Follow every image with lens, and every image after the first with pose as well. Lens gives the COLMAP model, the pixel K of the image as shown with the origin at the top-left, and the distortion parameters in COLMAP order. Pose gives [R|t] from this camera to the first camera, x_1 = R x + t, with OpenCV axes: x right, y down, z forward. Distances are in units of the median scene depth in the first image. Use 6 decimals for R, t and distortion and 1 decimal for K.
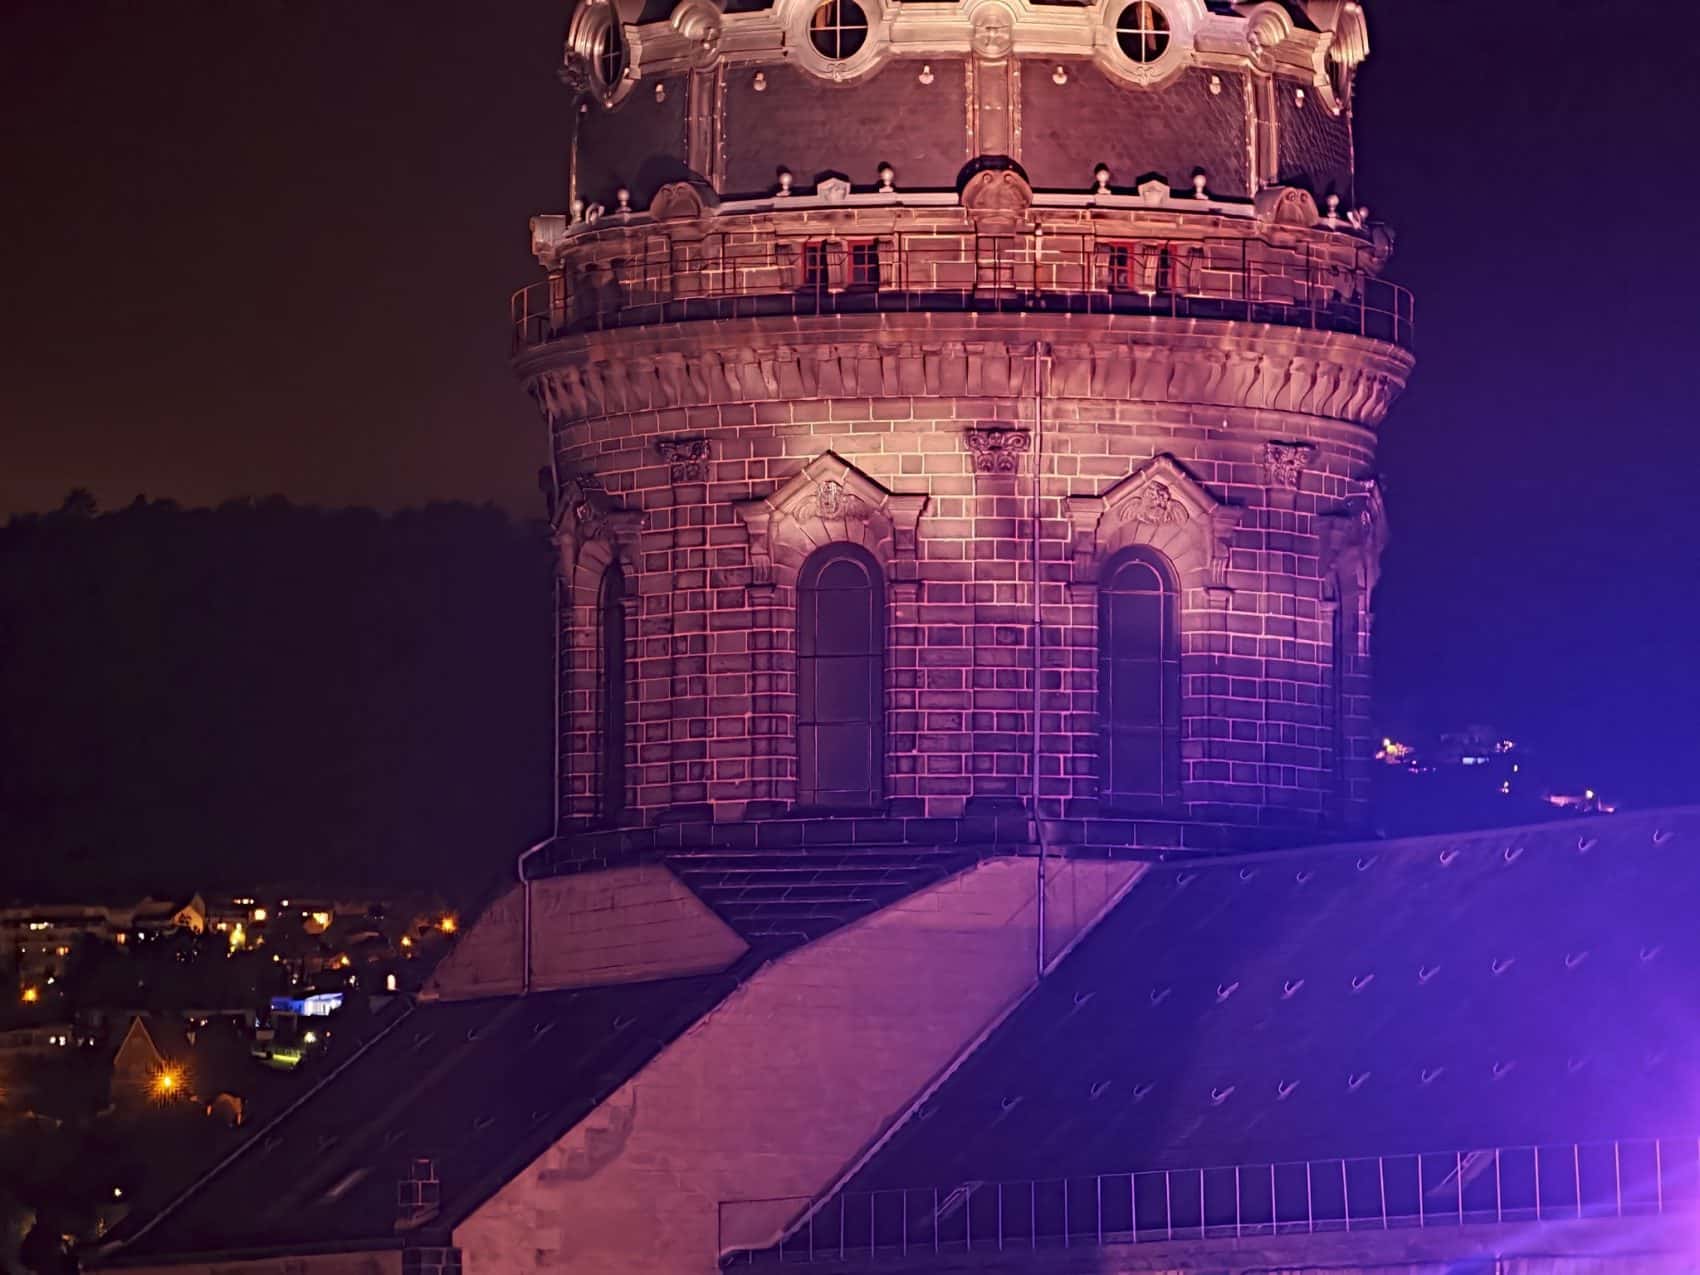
lens RADIAL K [[2610.0, 0, 853.0], [0, 2610.0, 617.6], [0, 0, 1]] dist [0.140154, -0.551194]
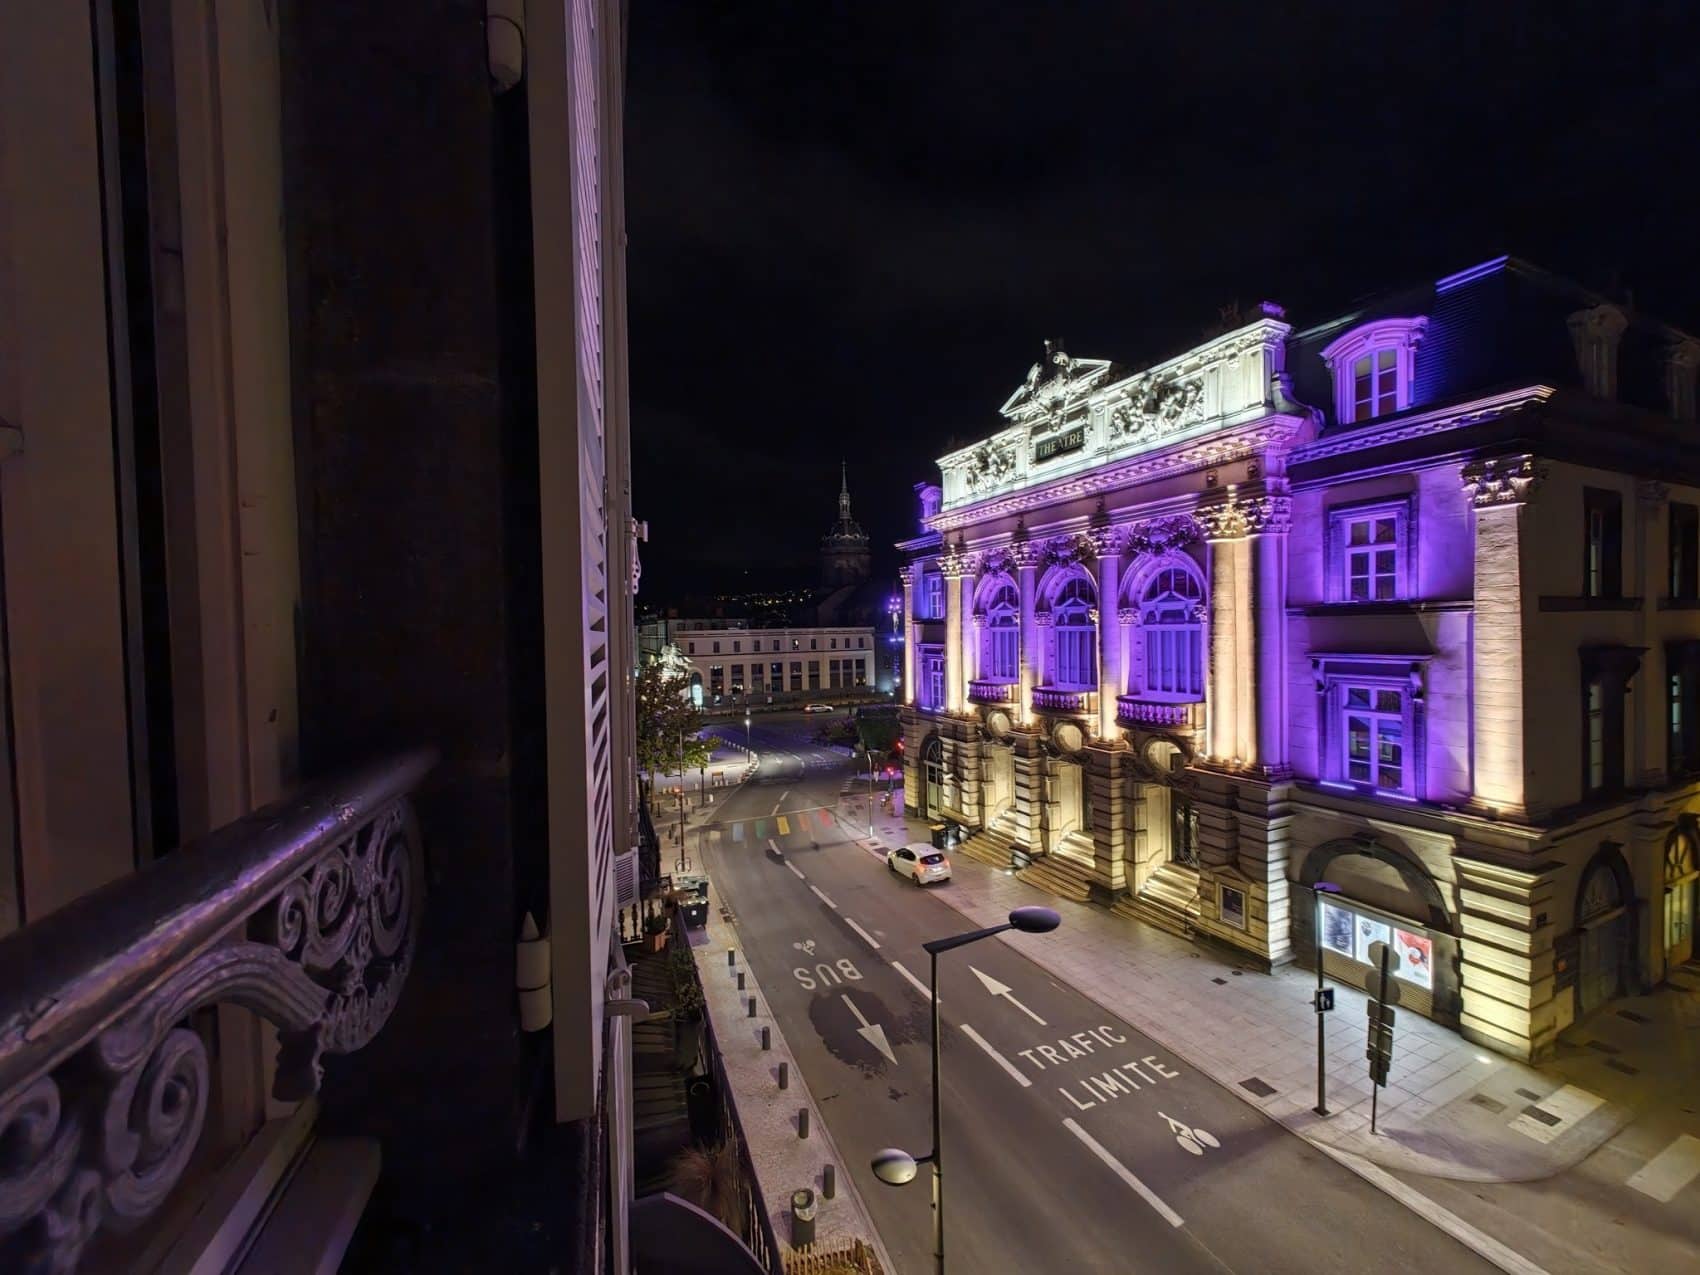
lens RADIAL K [[685.9, 0, 843.3], [0, 685.9, 641.8], [0, 0, 1]] dist [-0.001302, 0.000342]
pose [[0.993588, -0.039162, 0.106059, -0.473389], [0.022446, 0.987746, 0.154449, -0.241885], [-0.110808, -0.151078, 0.982292, -3.507506]]
